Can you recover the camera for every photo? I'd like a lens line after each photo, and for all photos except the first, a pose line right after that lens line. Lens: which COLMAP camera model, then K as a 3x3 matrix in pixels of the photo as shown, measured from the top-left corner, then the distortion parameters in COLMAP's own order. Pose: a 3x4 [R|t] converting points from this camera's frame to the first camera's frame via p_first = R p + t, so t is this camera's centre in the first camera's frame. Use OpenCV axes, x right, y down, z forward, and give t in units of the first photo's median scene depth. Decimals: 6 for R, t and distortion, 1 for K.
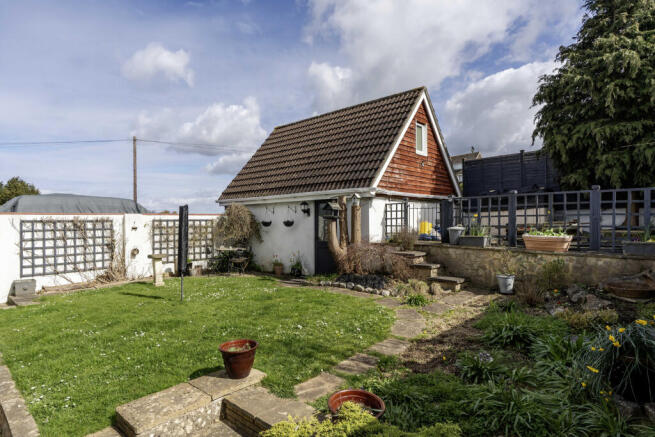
lens RADIAL K [[364.4, 0, 326.8], [0, 364.4, 217.3], [0, 0, 1]] dist [-0.019805, -0.000001]
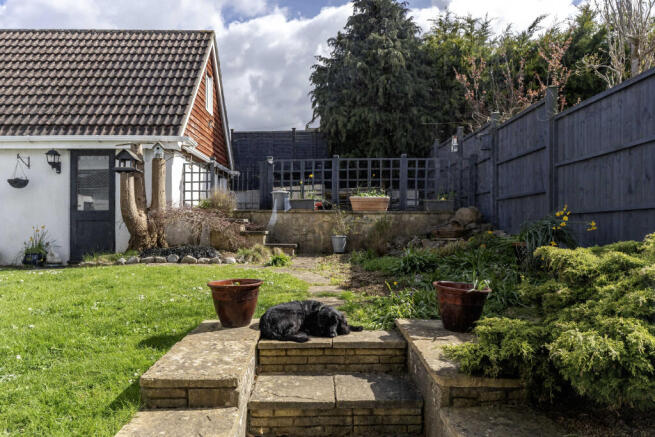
lens RADIAL K [[438.9, 0, 328.9], [0, 438.9, 222.5], [0, 0, 1]] dist [0.005931, -0.002202]
pose [[0.716294, 0.009053, 0.697740, -0.280208], [-0.007961, 0.999957, -0.004802, 0.094675], [-0.697753, -0.002115, 0.716335, 0.102083]]
